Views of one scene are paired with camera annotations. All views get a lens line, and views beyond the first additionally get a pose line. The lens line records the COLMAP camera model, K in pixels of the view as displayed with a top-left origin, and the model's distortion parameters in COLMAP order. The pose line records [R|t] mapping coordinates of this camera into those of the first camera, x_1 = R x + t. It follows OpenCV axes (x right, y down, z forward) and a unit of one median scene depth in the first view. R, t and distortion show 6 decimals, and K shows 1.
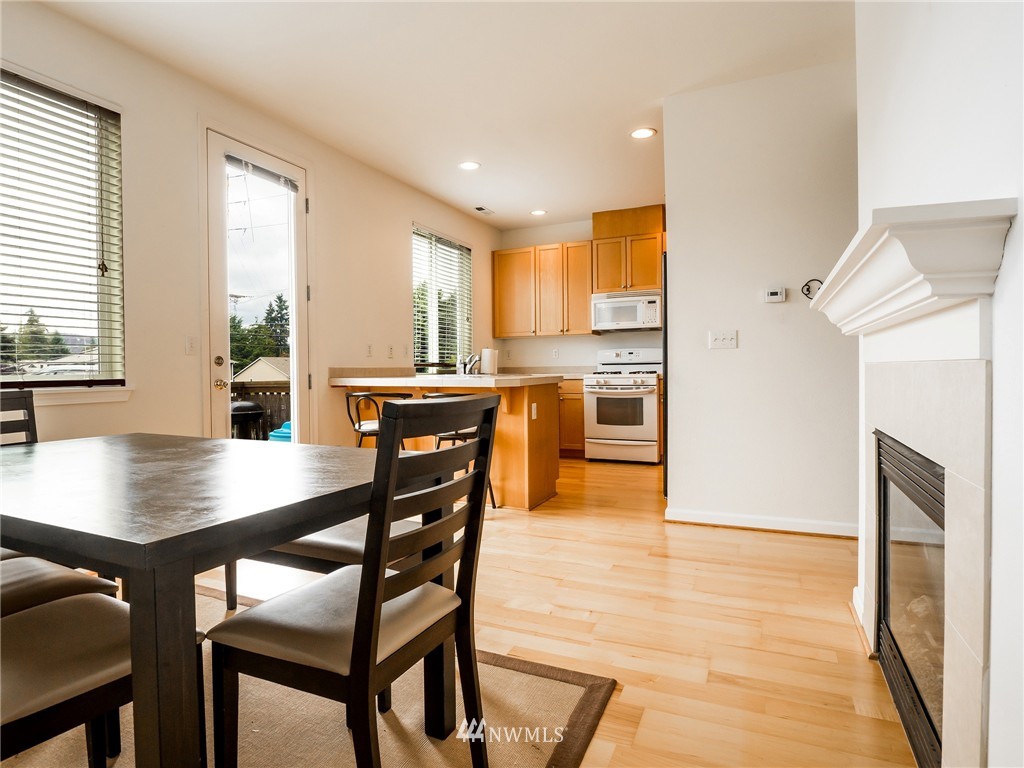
lens RADIAL K [[558.8, 0, 510.9], [0, 558.8, 383.4], [0, 0, 1]] dist [-0.000931, -0.003067]
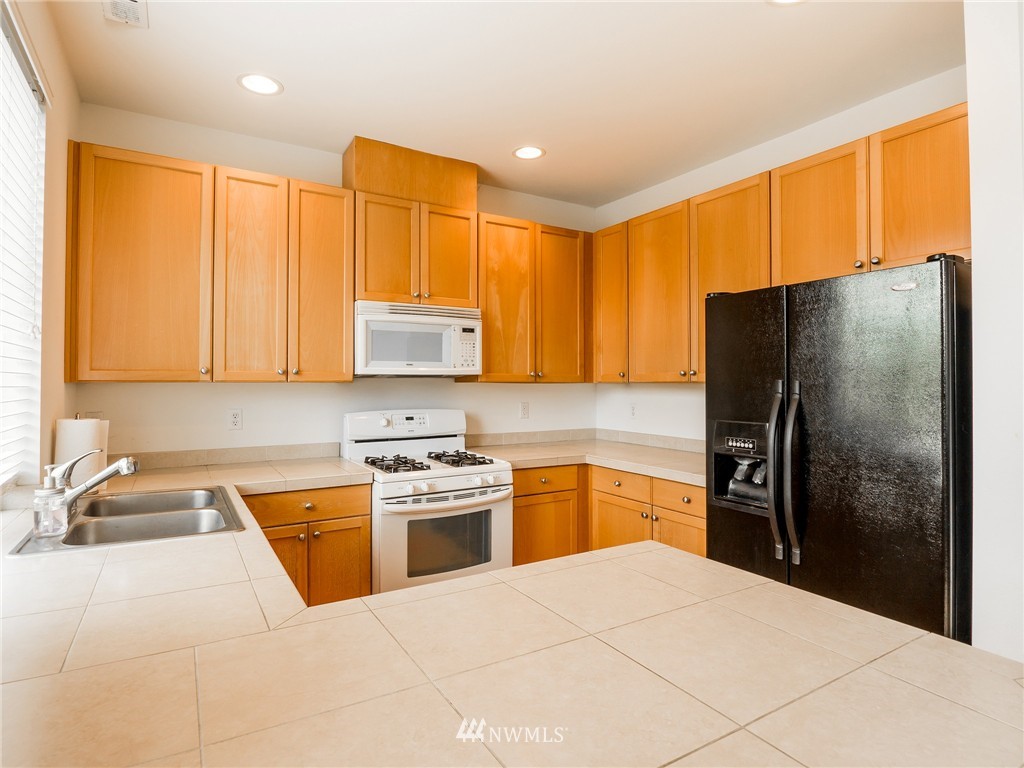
lens RADIAL K [[558.8, 0, 511.5], [0, 558.8, 380.8], [0, 0, 1]] dist [-0.000931, -0.003067]
pose [[0.571708, 0.015034, 0.820320, -0.180552], [0.012347, 0.999561, -0.026924, -0.077746], [-0.820364, 0.025521, 0.571271, 0.634943]]
